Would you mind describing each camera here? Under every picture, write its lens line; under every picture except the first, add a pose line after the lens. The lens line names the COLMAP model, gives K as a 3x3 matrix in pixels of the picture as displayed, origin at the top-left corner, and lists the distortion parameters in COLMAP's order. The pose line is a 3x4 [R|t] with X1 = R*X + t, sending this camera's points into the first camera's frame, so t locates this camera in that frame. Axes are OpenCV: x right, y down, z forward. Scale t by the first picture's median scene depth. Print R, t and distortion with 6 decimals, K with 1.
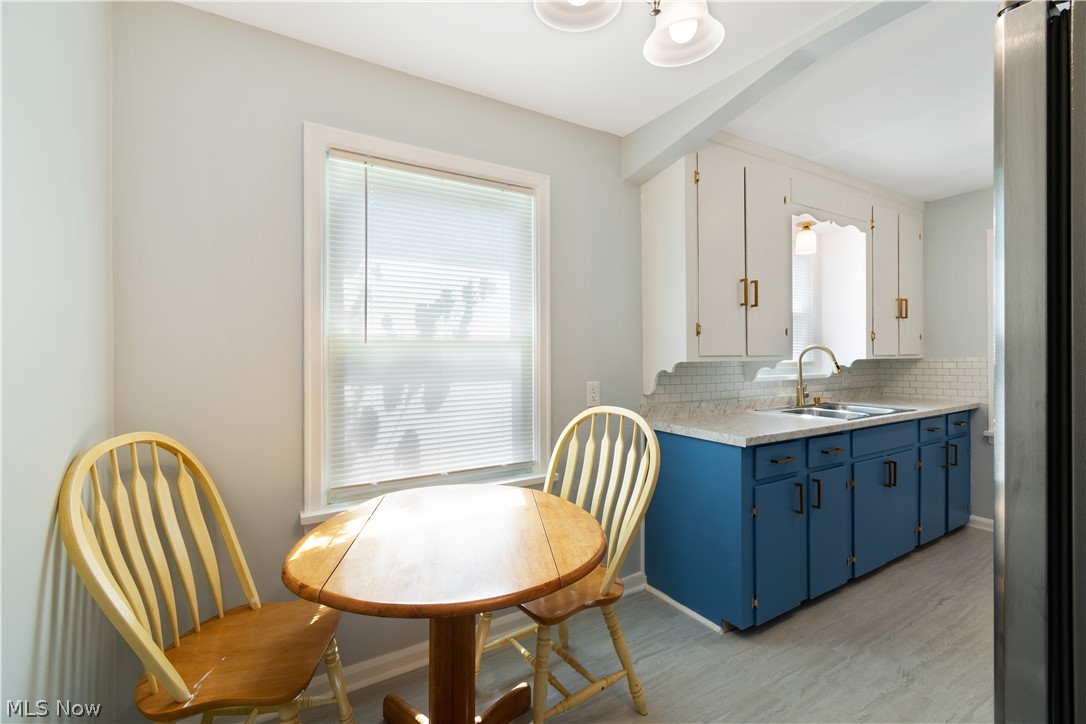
lens RADIAL K [[484.8, 0, 547.1], [0, 484.8, 352.8], [0, 0, 1]] dist [0.002372, -0.000742]
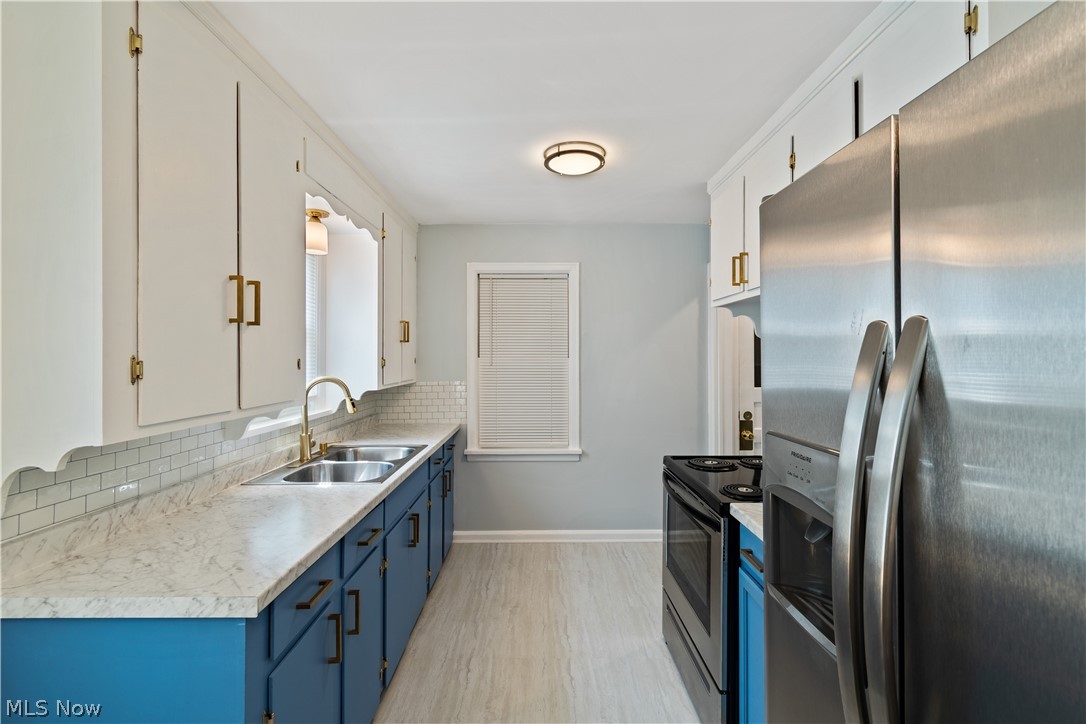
lens RADIAL K [[484.8, 0, 547.1], [0, 484.8, 352.8], [0, 0, 1]] dist [0.002372, -0.000742]
pose [[0.519989, 0.010042, 0.854114, 0.098682], [-0.000894, 0.999937, -0.011212, -0.049644], [-0.854173, 0.005067, 0.519965, 0.349449]]
